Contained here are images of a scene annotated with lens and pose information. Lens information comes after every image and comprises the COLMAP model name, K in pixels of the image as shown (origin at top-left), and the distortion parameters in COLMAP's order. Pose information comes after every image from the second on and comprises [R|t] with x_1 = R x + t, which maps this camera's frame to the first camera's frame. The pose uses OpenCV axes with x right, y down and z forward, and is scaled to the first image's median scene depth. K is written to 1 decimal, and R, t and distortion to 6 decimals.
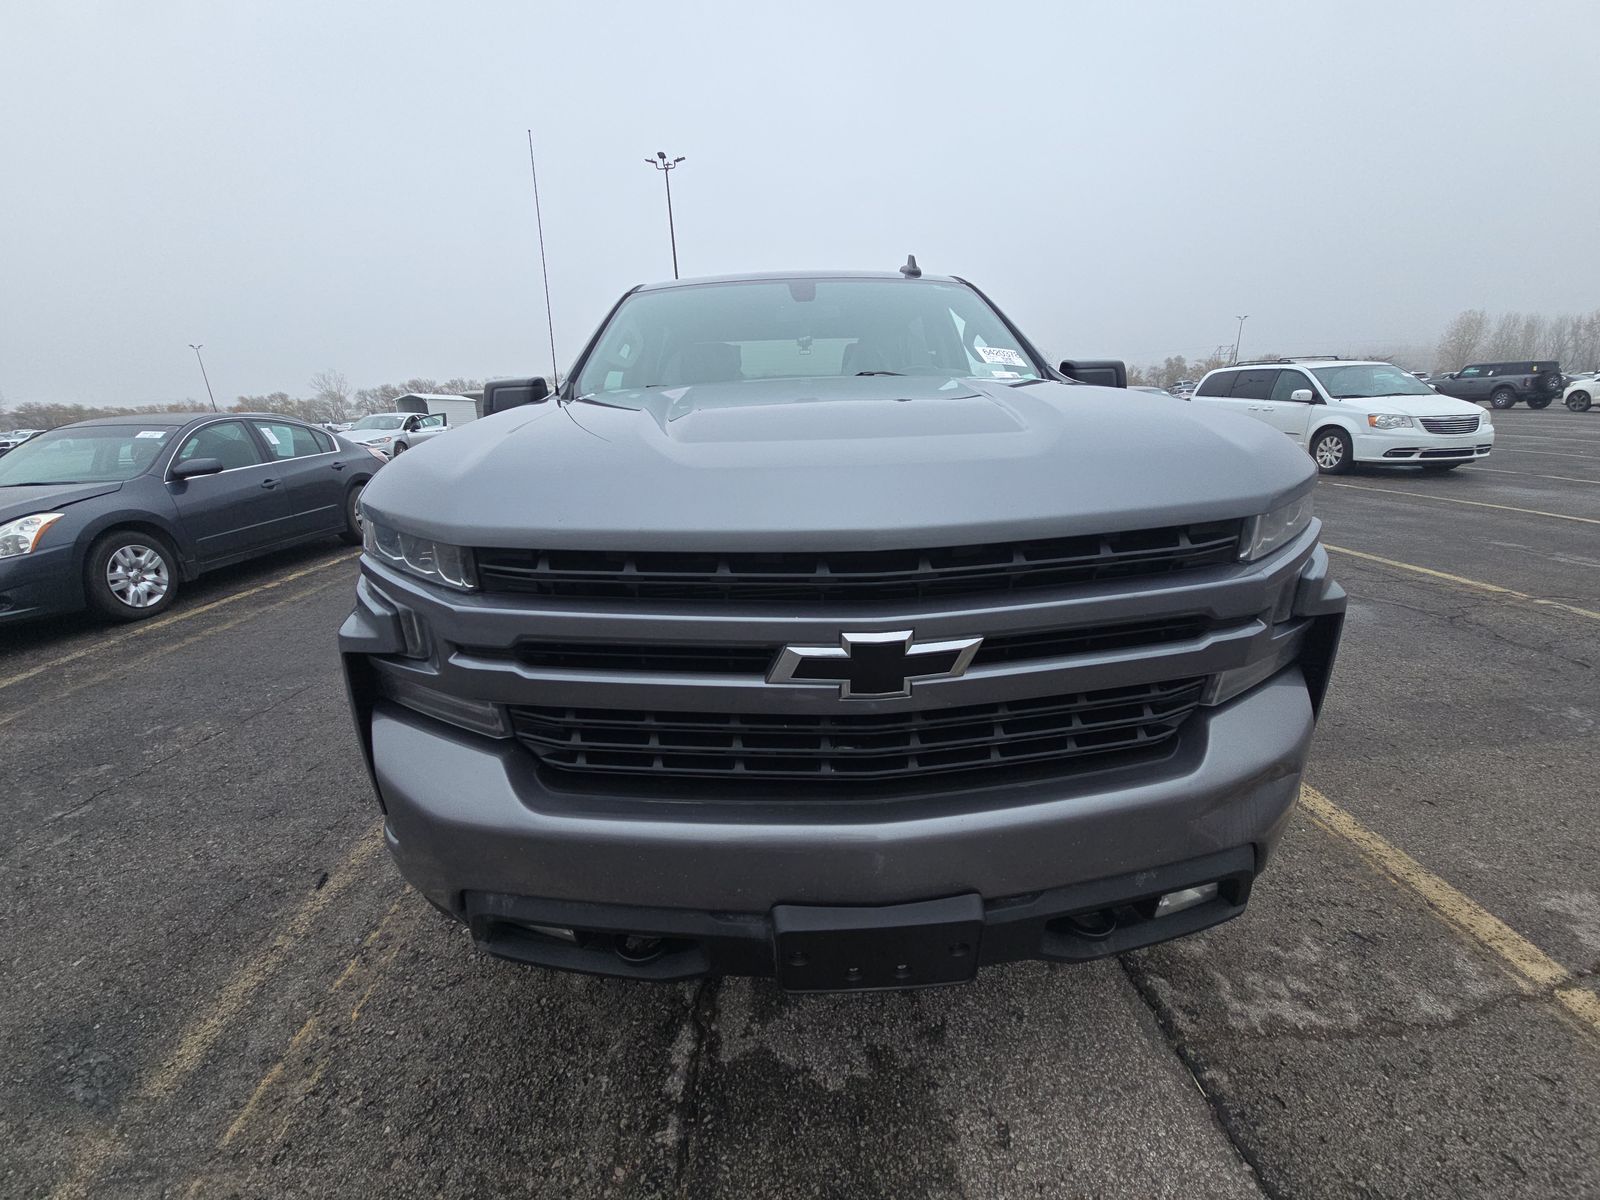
lens RADIAL K [[647.2, 0, 786.3], [0, 647.2, 594.2], [0, 0, 1]] dist [0.006002, -0.006971]
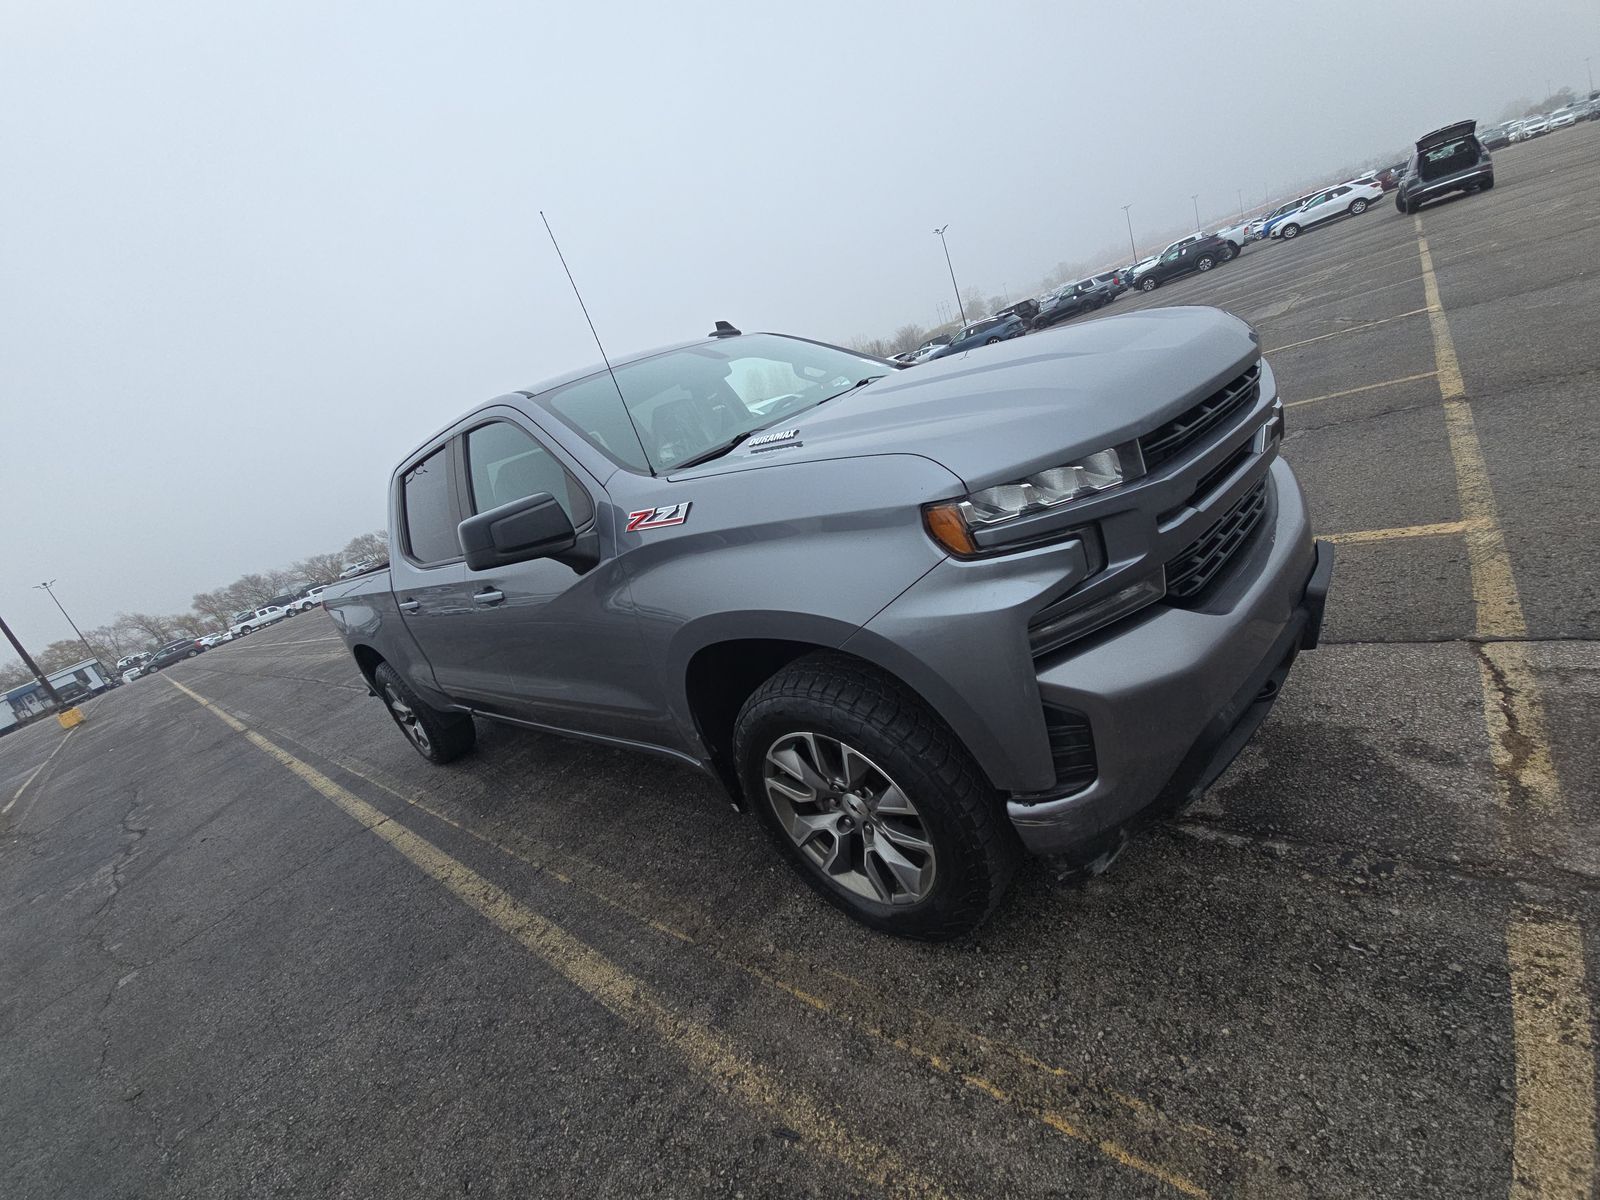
lens RADIAL K [[647.2, 0, 799.6], [0, 647.2, 599.2], [0, 0, 1]] dist [0.006002, -0.006971]
pose [[0.646884, -0.420469, 0.636197, -1.352204], [0.514121, 0.856620, 0.043391, -0.144921], [-0.563223, 0.299013, 0.770306, 0.365148]]
